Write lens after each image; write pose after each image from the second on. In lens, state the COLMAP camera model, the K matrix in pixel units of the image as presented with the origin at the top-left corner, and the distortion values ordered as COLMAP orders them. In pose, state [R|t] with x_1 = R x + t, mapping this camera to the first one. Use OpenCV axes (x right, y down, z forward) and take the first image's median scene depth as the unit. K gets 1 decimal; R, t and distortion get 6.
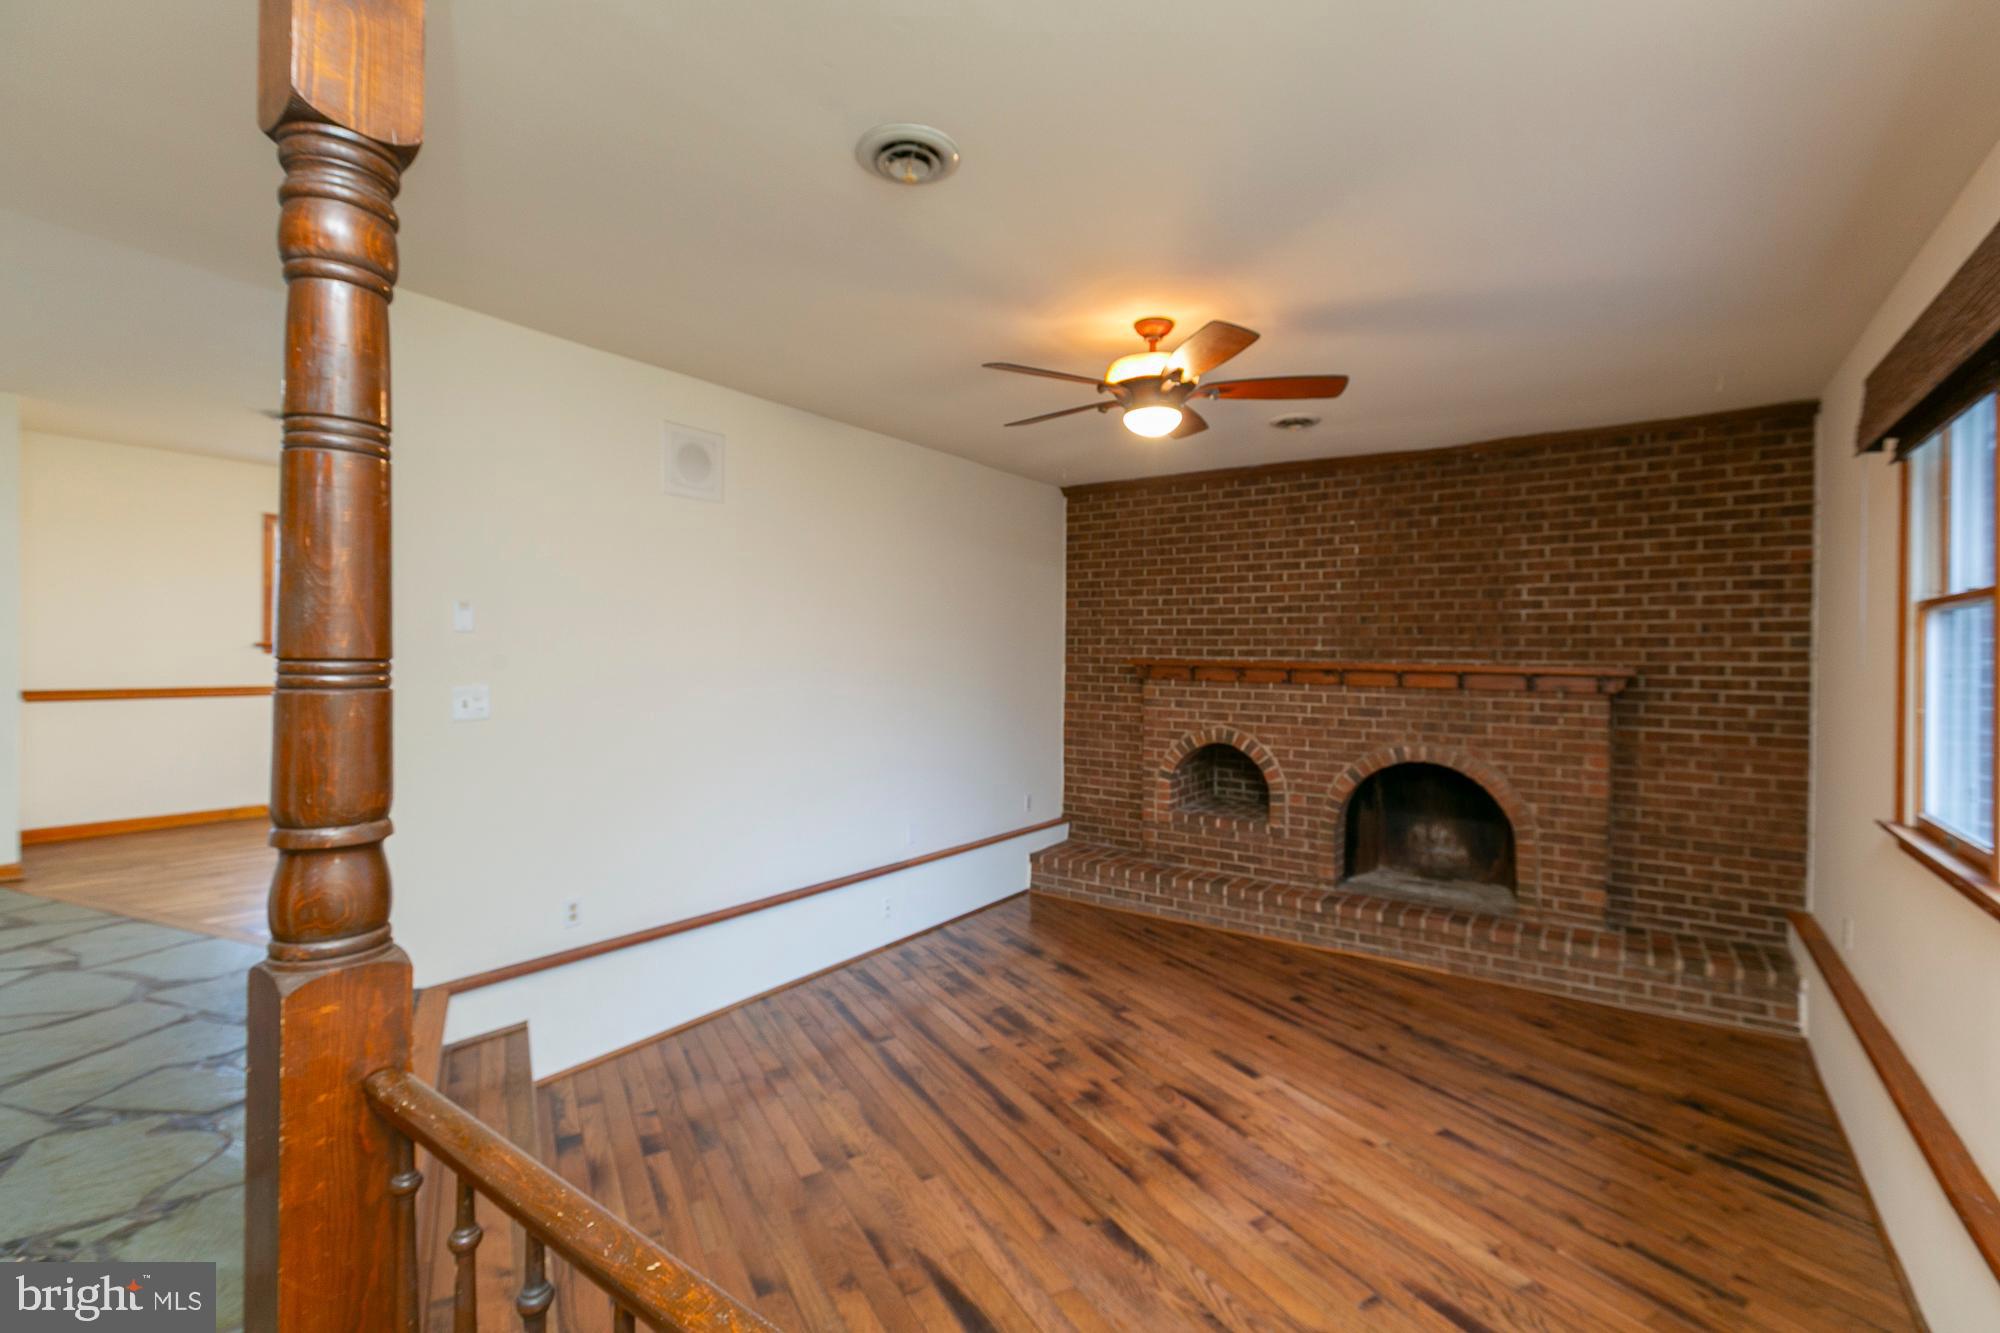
lens RADIAL K [[909.4, 0, 995.5], [0, 909.4, 657.2], [0, 0, 1]] dist [-0.000444, -0.001322]
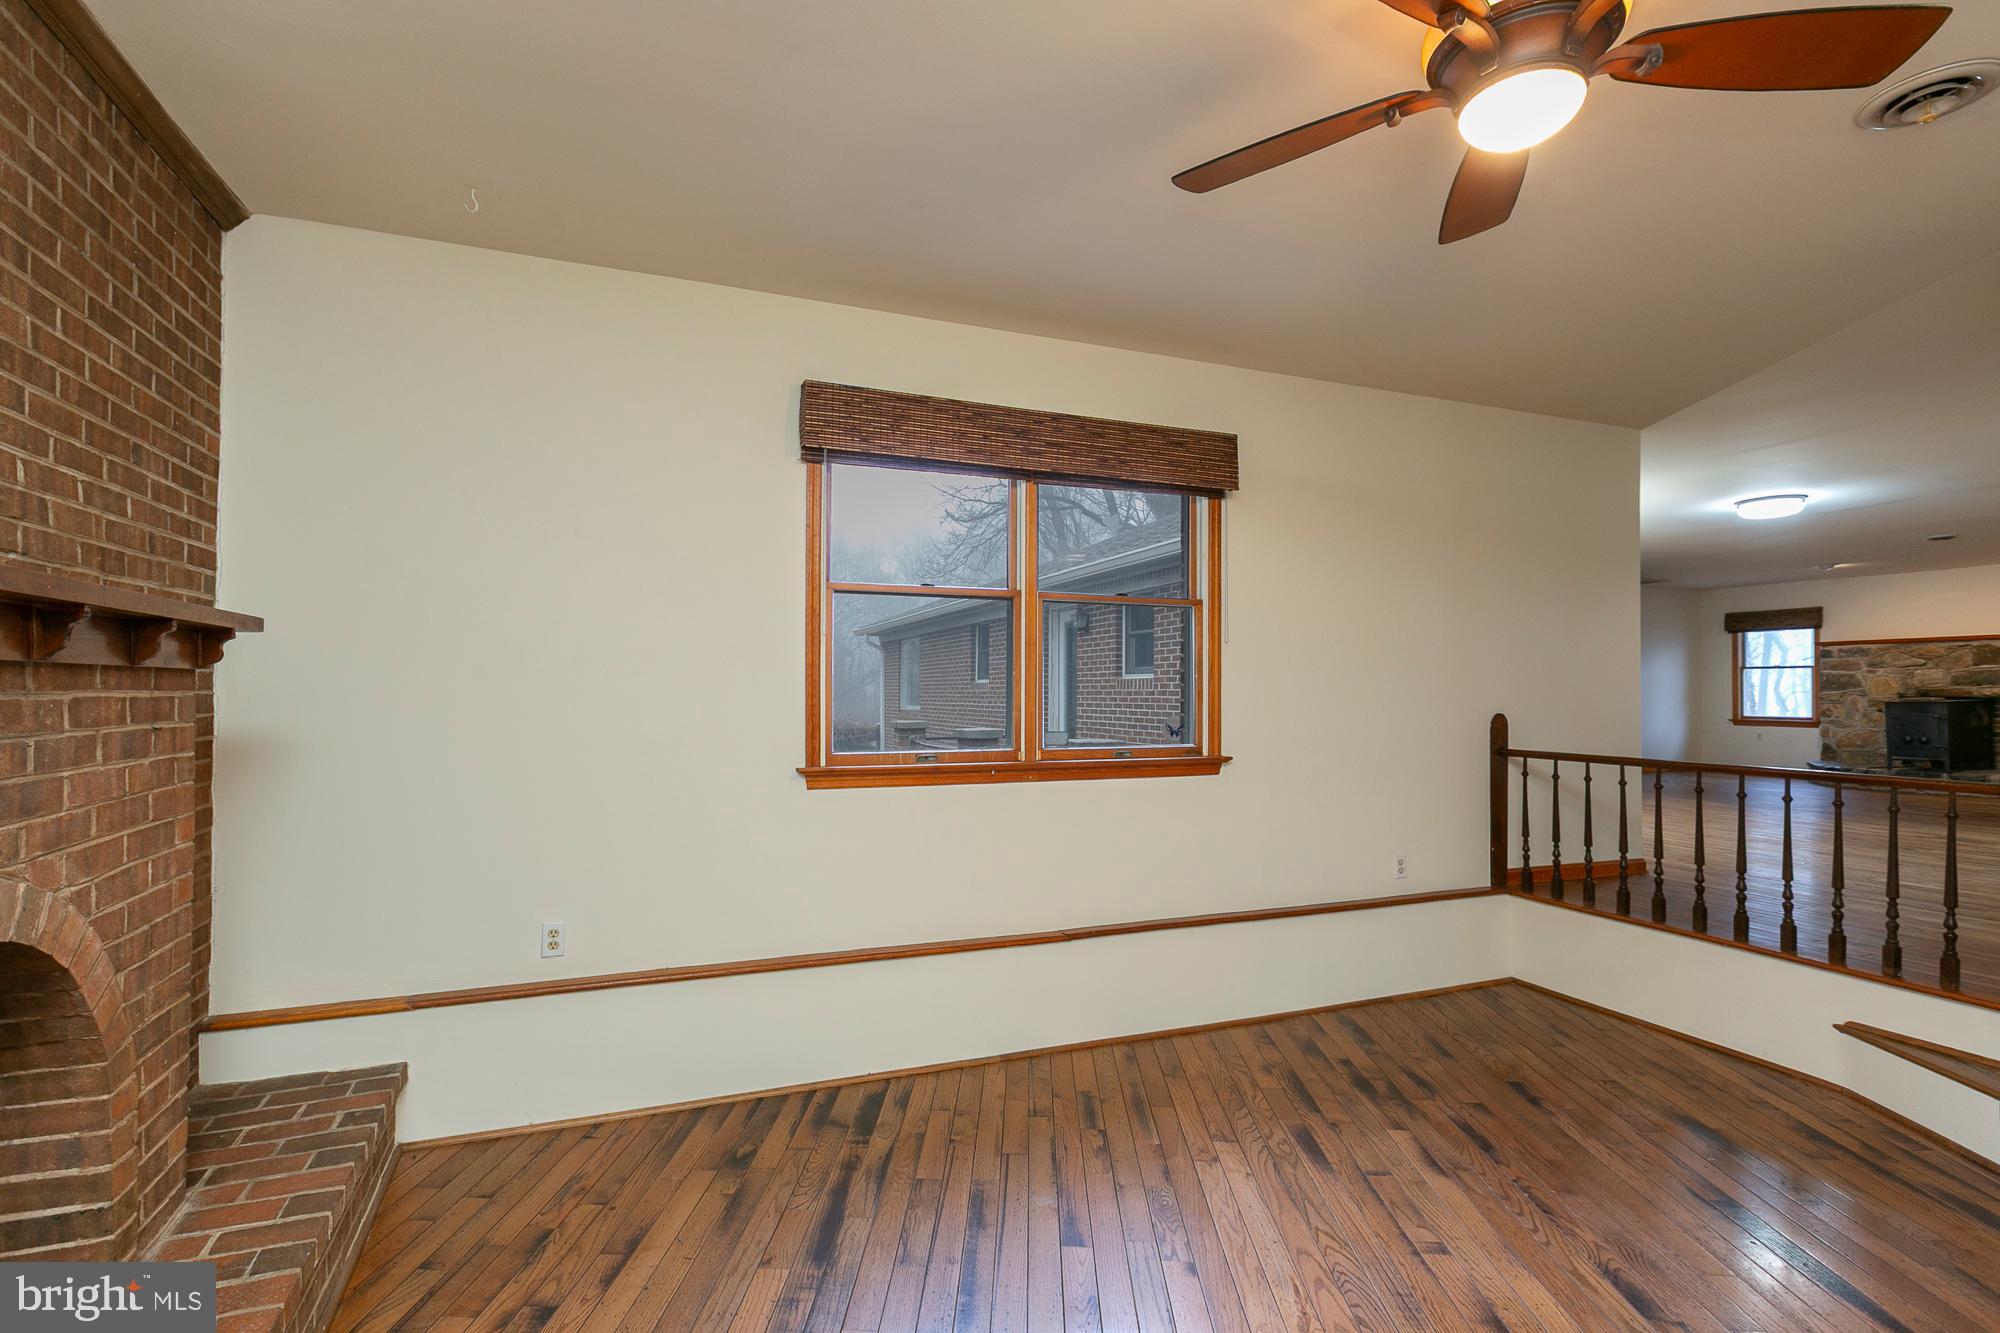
lens RADIAL K [[905.7, 0, 979.3], [0, 905.7, 681.8], [0, 0, 1]] dist [0.003142, -0.000626]
pose [[-0.833994, -0.006180, 0.551739, 0.062496], [-0.007086, 0.999975, 0.000489, 0.026097], [-0.551728, -0.003502, -0.834017, 0.694430]]
